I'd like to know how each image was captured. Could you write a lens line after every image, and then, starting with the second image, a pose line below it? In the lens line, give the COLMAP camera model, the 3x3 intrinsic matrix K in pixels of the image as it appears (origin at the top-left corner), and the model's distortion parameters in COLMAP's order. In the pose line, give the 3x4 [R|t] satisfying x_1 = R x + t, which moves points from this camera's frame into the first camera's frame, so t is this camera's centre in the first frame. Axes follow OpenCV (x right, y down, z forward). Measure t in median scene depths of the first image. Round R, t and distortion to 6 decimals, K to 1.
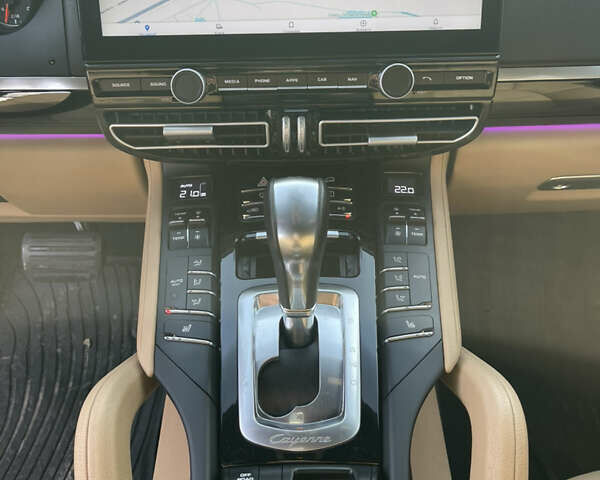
lens RADIAL K [[605.5, 0, 304.5], [0, 605.5, 242.5], [0, 0, 1]] dist [0.030320, 0.000000]
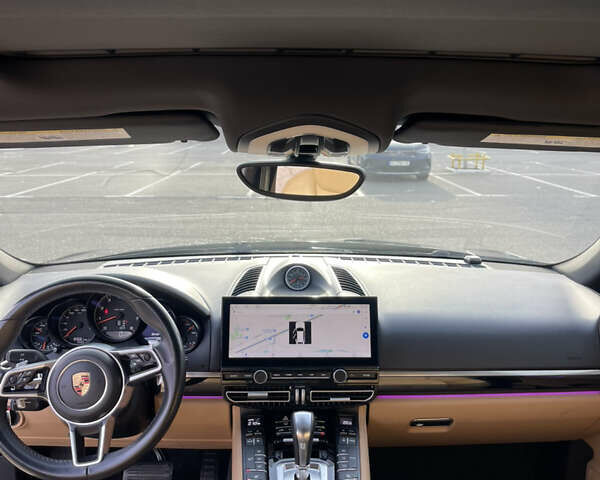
lens RADIAL K [[605.5, 0, 300.8], [0, 605.5, 234.7], [0, 0, 1]] dist [0.030320, 0.000000]
pose [[0.999566, 0.019549, 0.022030, -0.082069], [-0.007647, 0.894571, -0.446861, 0.337439], [-0.028443, 0.446498, 0.894332, -1.510159]]
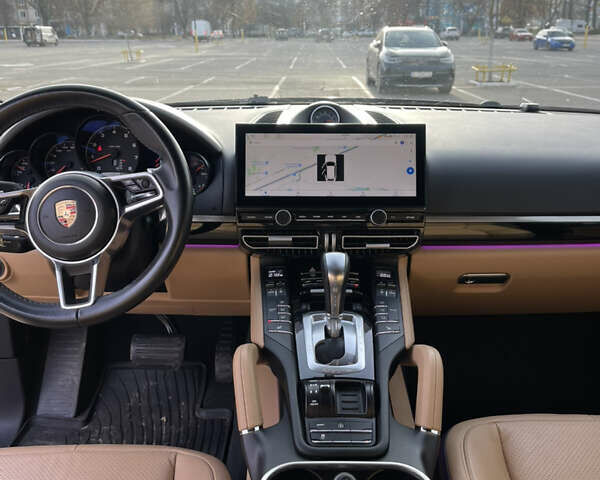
lens RADIAL K [[605.5, 0, 301.9], [0, 605.5, 231.3], [0, 0, 1]] dist [0.030320, 0.000000]
pose [[0.999791, 0.020430, 0.001091, -0.118049], [-0.018840, 0.940139, -0.340269, 0.493859], [-0.007977, 0.340177, 0.940328, -0.961819]]
